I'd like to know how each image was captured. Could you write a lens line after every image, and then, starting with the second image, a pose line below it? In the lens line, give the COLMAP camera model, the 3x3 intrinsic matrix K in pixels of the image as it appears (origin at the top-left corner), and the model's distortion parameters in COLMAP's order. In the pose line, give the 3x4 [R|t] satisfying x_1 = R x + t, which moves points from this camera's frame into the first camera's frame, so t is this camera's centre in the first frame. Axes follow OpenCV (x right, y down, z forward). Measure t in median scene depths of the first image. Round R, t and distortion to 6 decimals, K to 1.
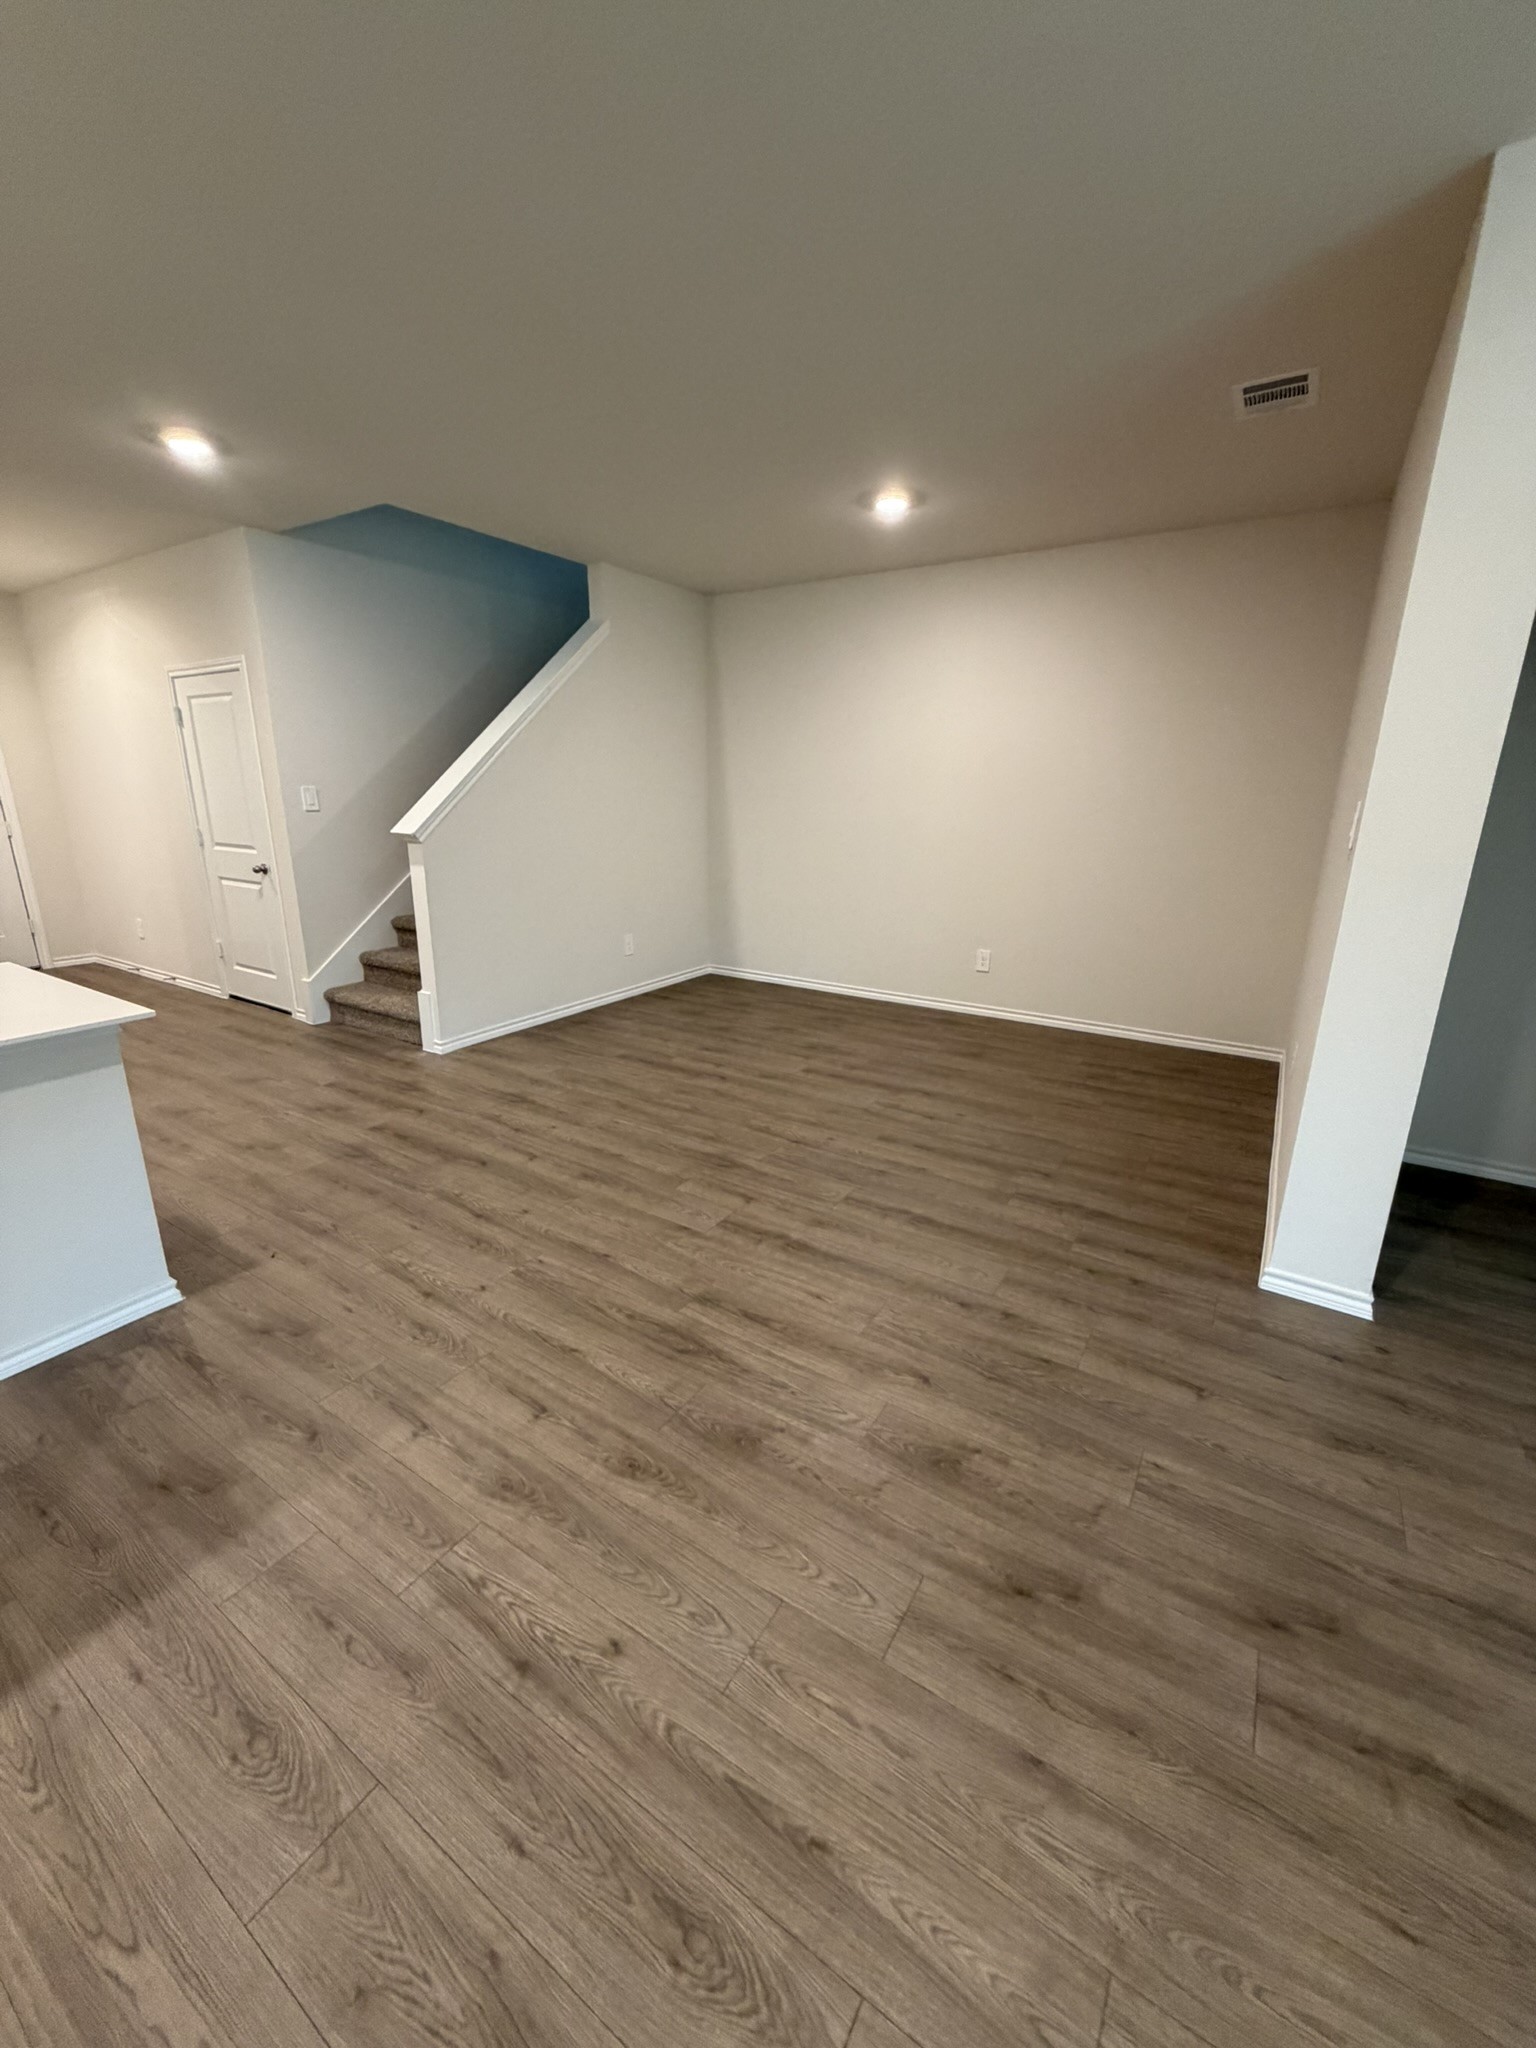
lens RADIAL K [[822.3, 0, 768.0], [0, 822.3, 1024.0], [0, 0, 1]] dist [-0.000149, 0.000583]
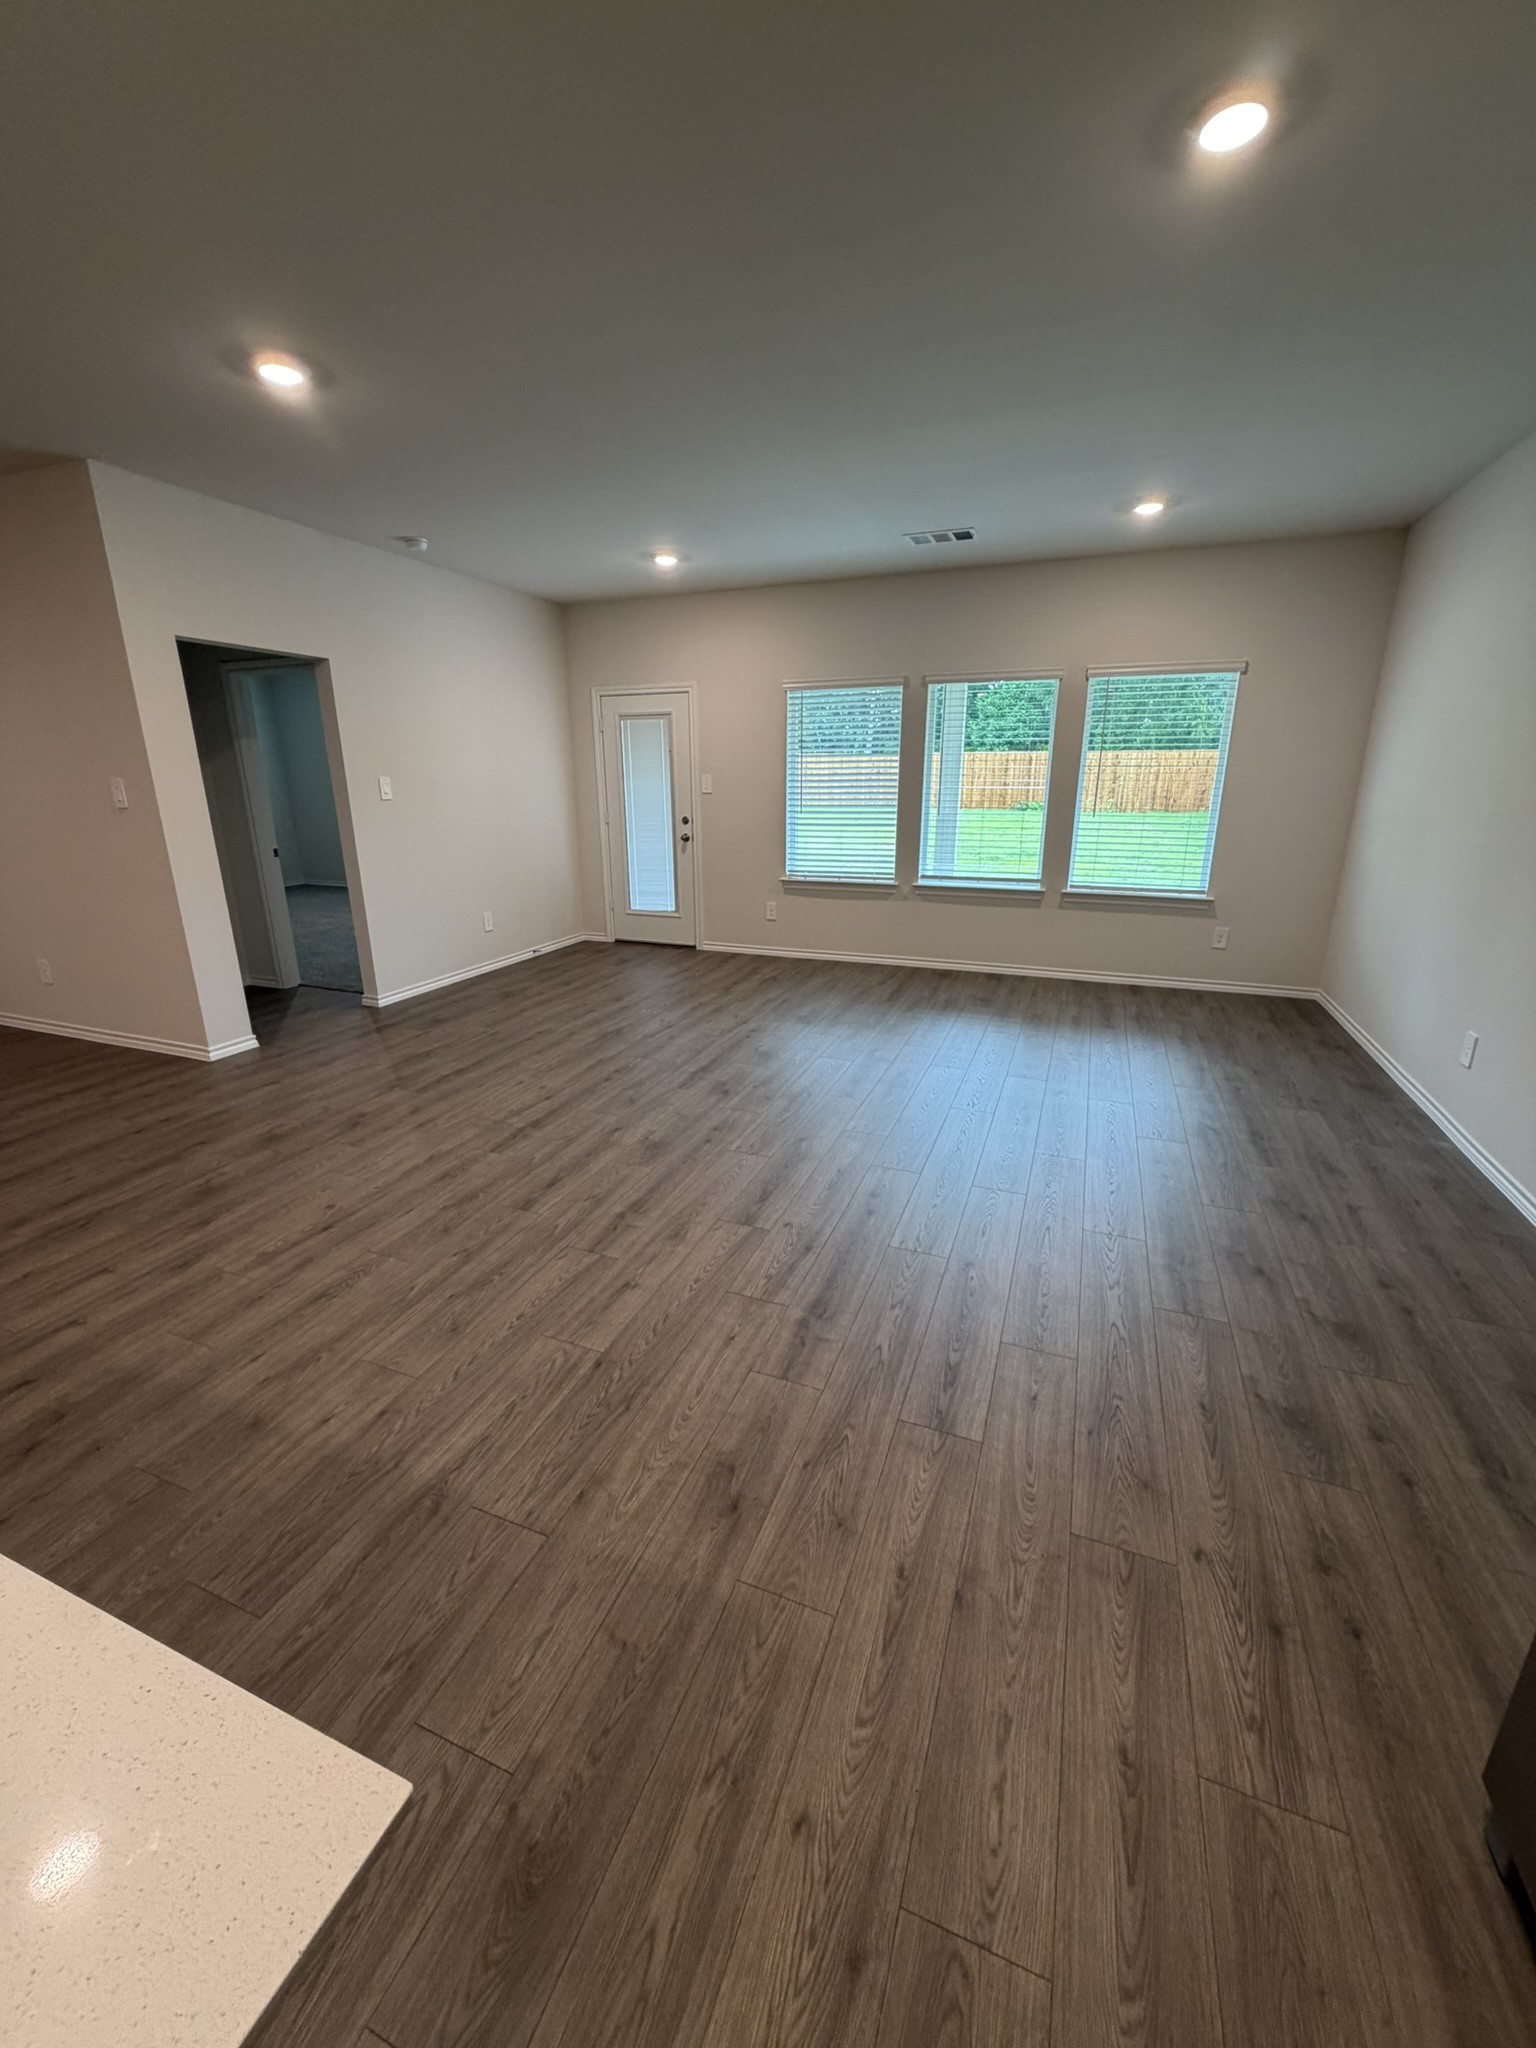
lens RADIAL K [[808.7, 0, 768.0], [0, 808.7, 1024.0], [0, 0, 1]] dist [-0.002341, 0.000232]
pose [[-0.200398, -0.294355, 0.934450, -1.607686], [0.271437, 0.899778, 0.341644, -0.025713], [-0.941362, 0.322109, -0.100415, 0.029072]]
